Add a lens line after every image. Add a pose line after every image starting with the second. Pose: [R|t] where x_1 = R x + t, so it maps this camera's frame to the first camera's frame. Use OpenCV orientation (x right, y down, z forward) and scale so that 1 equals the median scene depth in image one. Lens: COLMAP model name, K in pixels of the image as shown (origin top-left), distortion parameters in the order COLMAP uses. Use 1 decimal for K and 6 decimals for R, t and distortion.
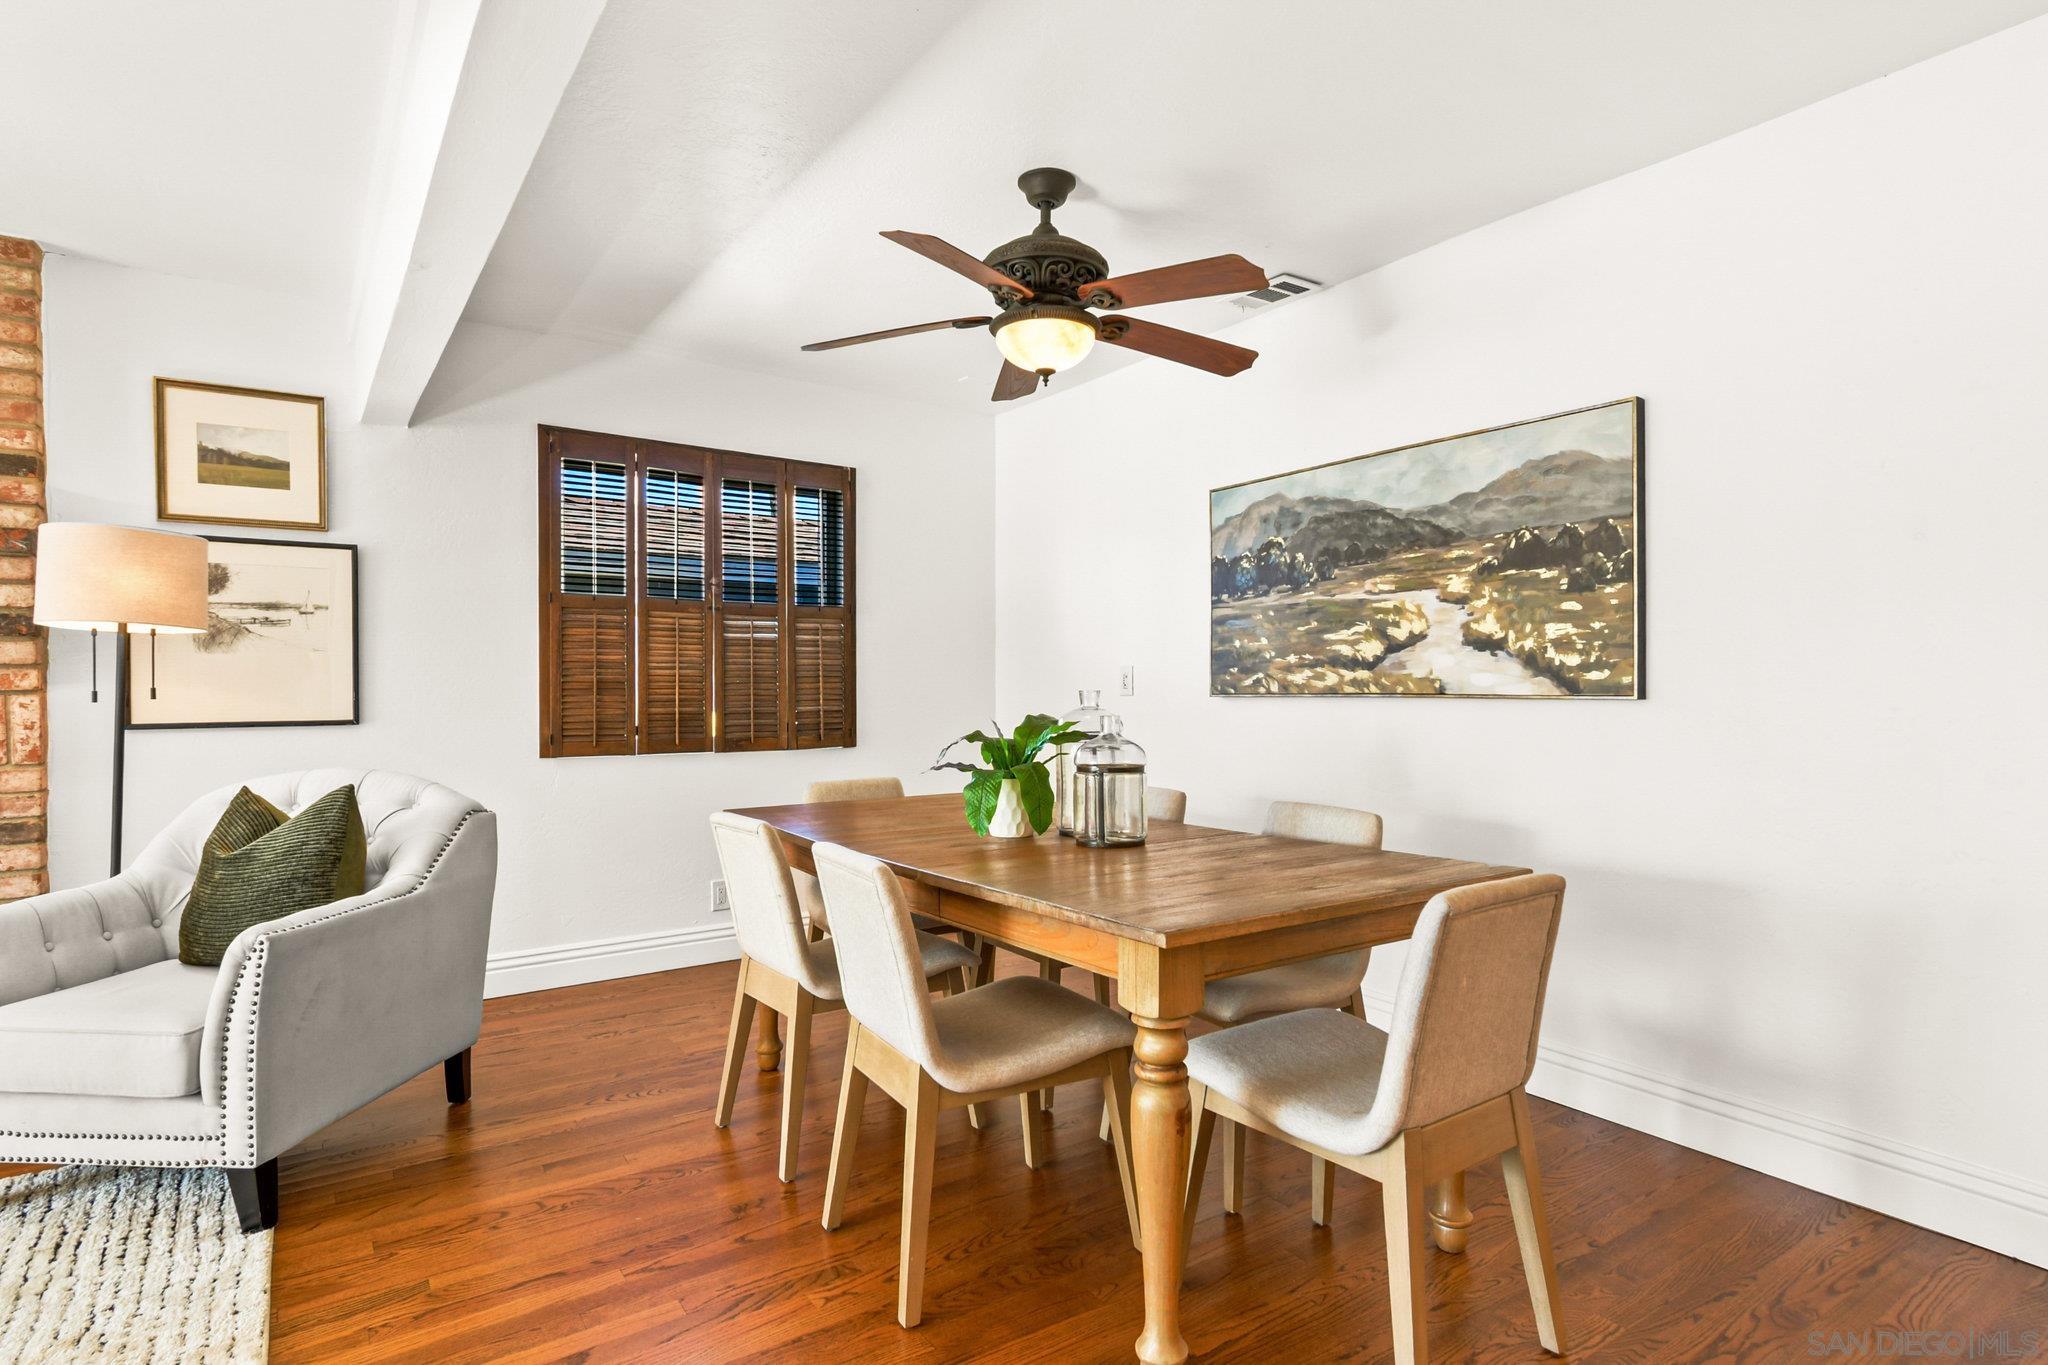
lens RADIAL K [[1056.4, 0, 1027.9], [0, 1056.4, 678.7], [0, 0, 1]] dist [0.004736, 0.000893]
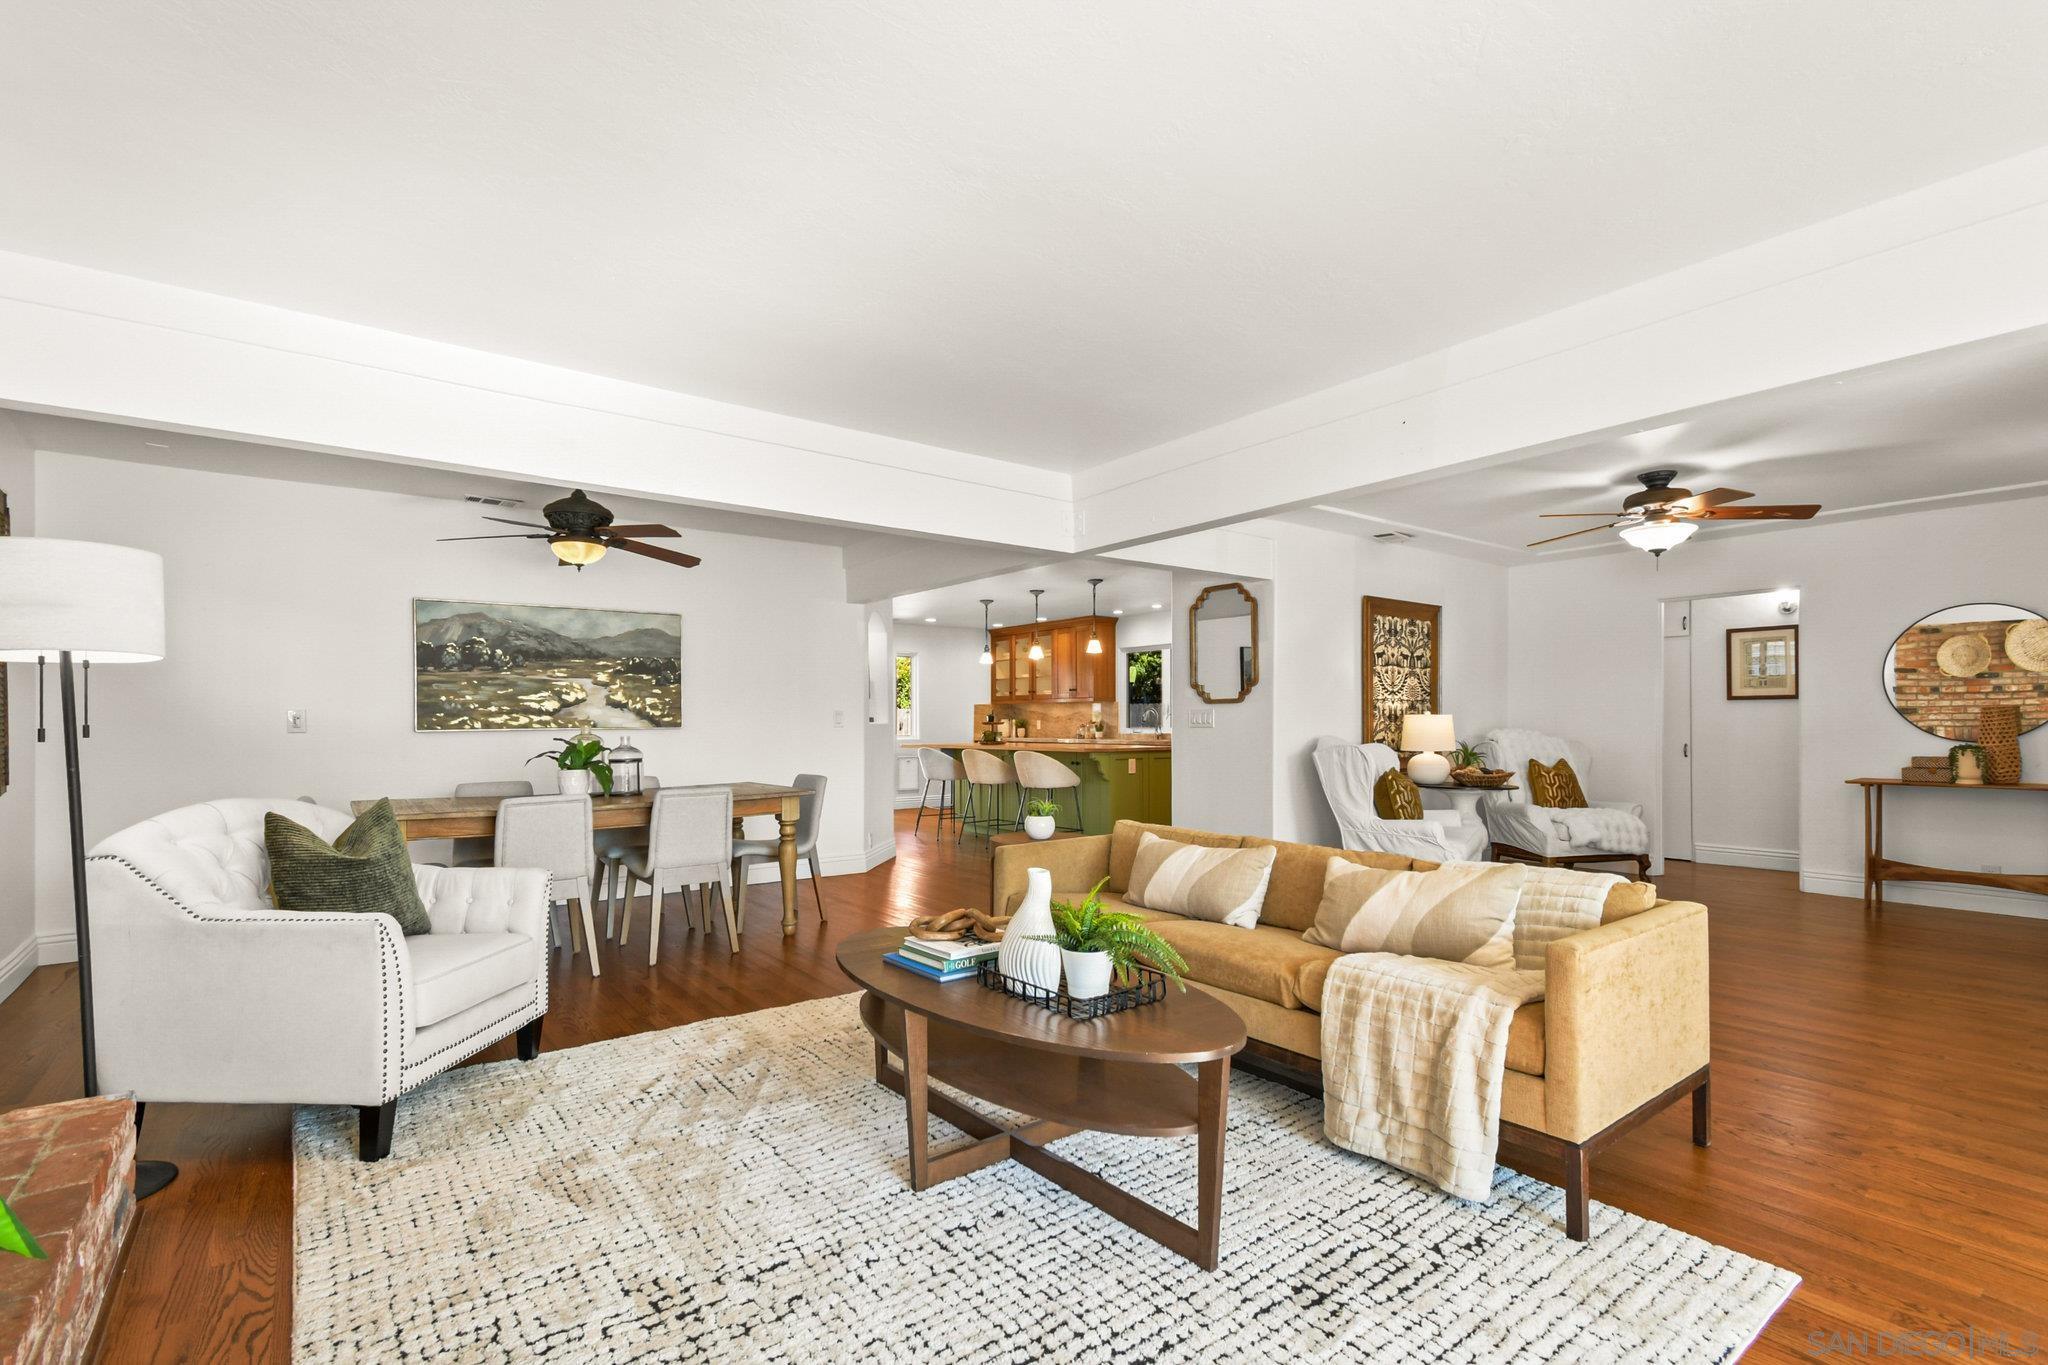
lens RADIAL K [[932.0, 0, 1011.3], [0, 932.0, 731.7], [0, 0, 1]] dist [0.005702, -0.002608]
pose [[-0.034281, -0.007783, 0.999382, -1.381343], [0.000124, 0.999970, 0.007792, 0.007510], [-0.999412, 0.000391, -0.034279, 0.196365]]
